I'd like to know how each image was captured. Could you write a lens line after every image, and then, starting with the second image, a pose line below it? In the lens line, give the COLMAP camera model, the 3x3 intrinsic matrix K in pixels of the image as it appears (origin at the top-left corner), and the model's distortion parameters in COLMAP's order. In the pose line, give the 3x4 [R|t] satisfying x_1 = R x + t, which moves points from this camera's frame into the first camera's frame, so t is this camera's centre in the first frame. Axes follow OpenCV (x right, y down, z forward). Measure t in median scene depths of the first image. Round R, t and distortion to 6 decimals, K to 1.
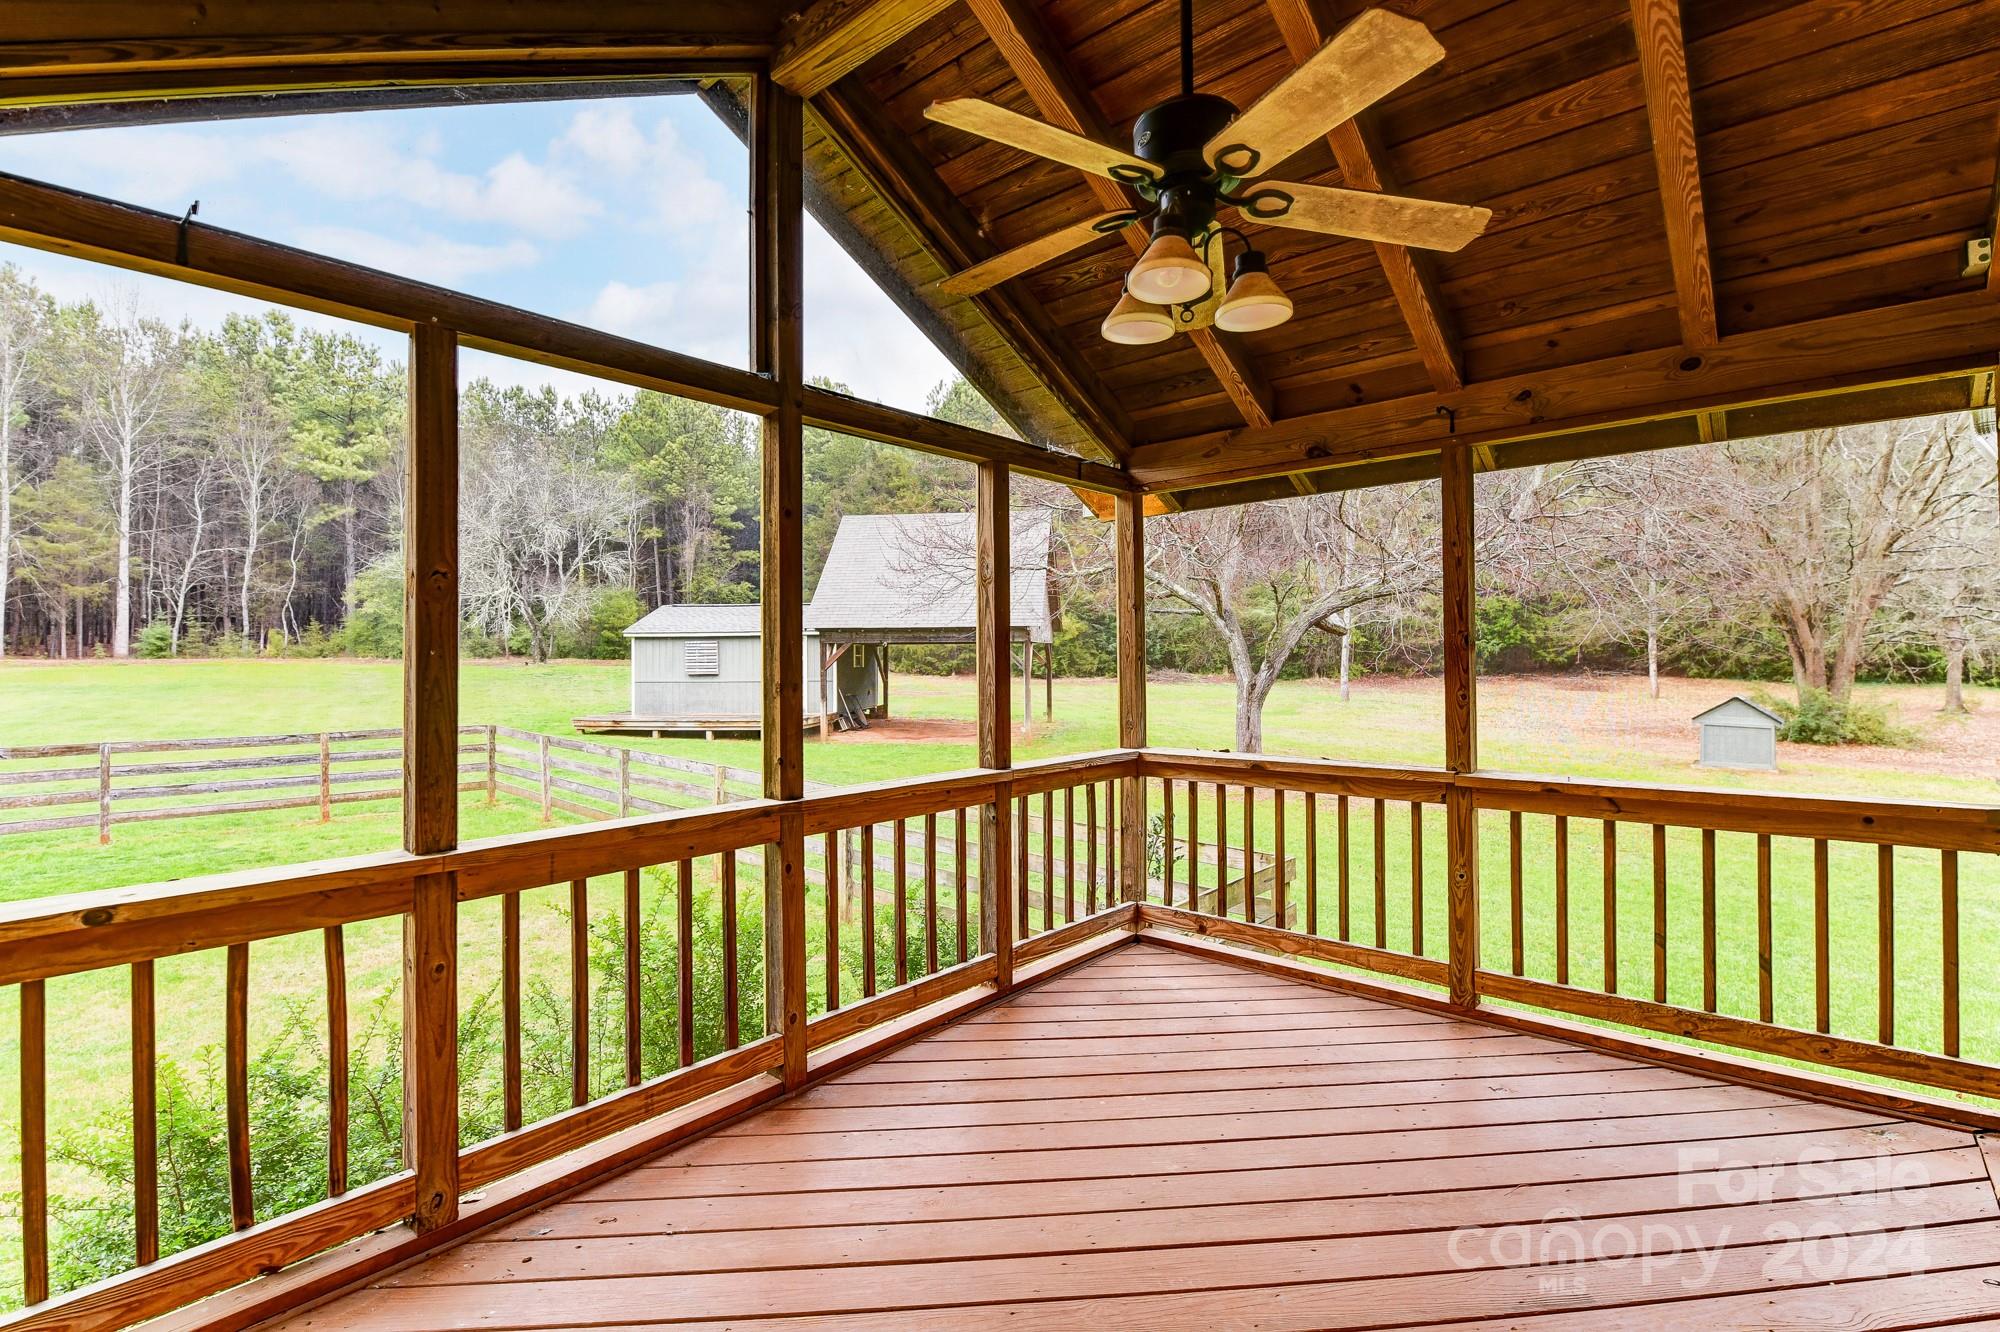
lens RADIAL K [[908.5, 0, 1000.0], [0, 908.5, 666.0], [0, 0, 1]] dist [0.001446, 0.000198]
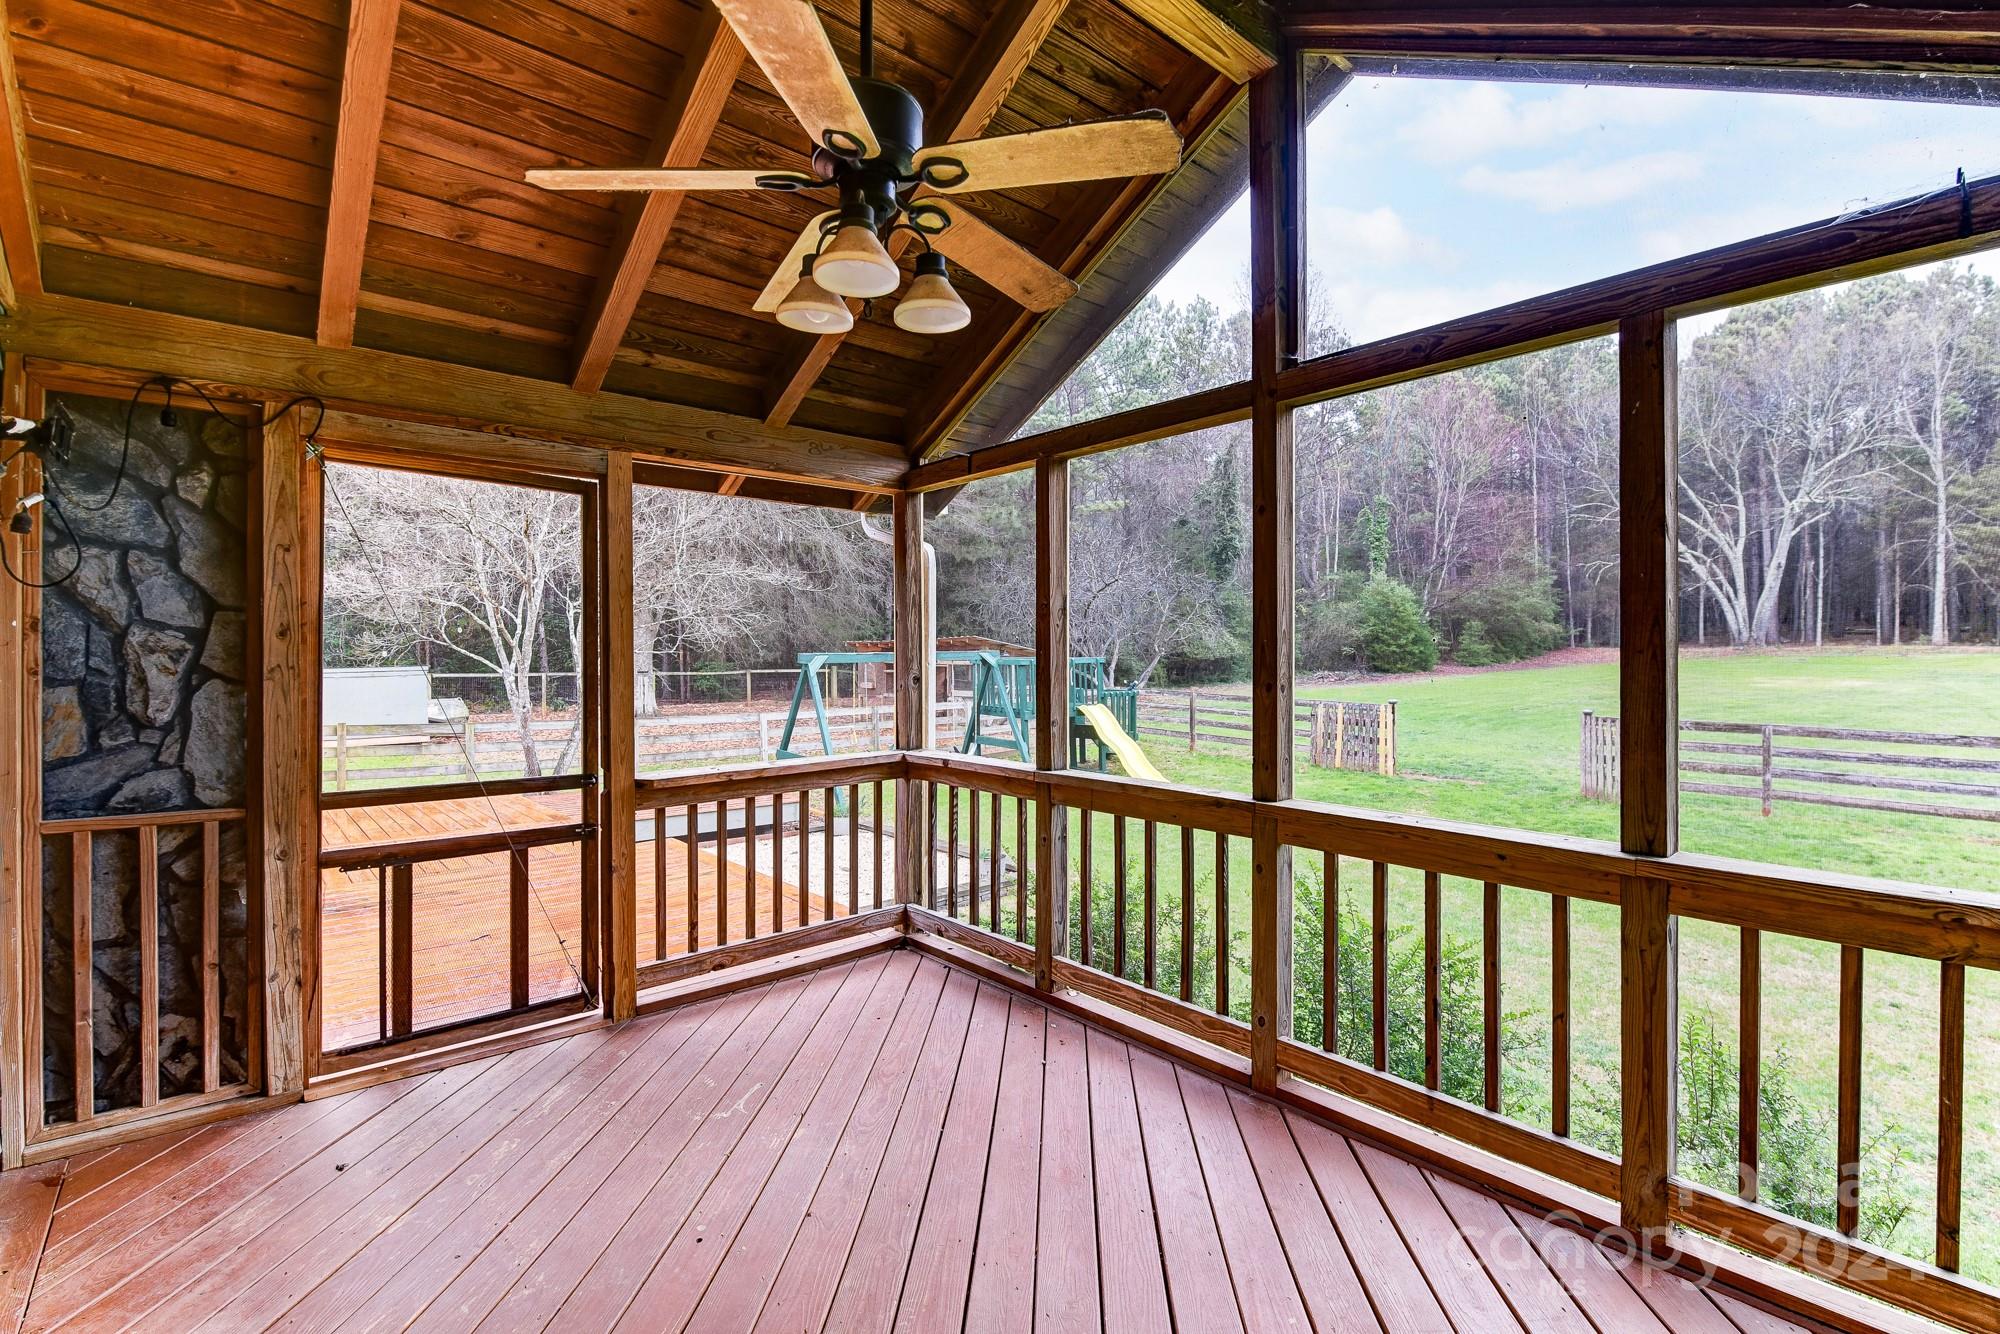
lens RADIAL K [[904.6, 0, 1002.2], [0, 904.6, 624.2], [0, 0, 1]] dist [-0.000309, -0.000100]
pose [[-0.159665, -0.025722, -0.986836, 0.407559], [-0.001786, 0.999666, -0.025767, -0.011257], [0.987170, -0.002351, -0.159658, 0.440968]]
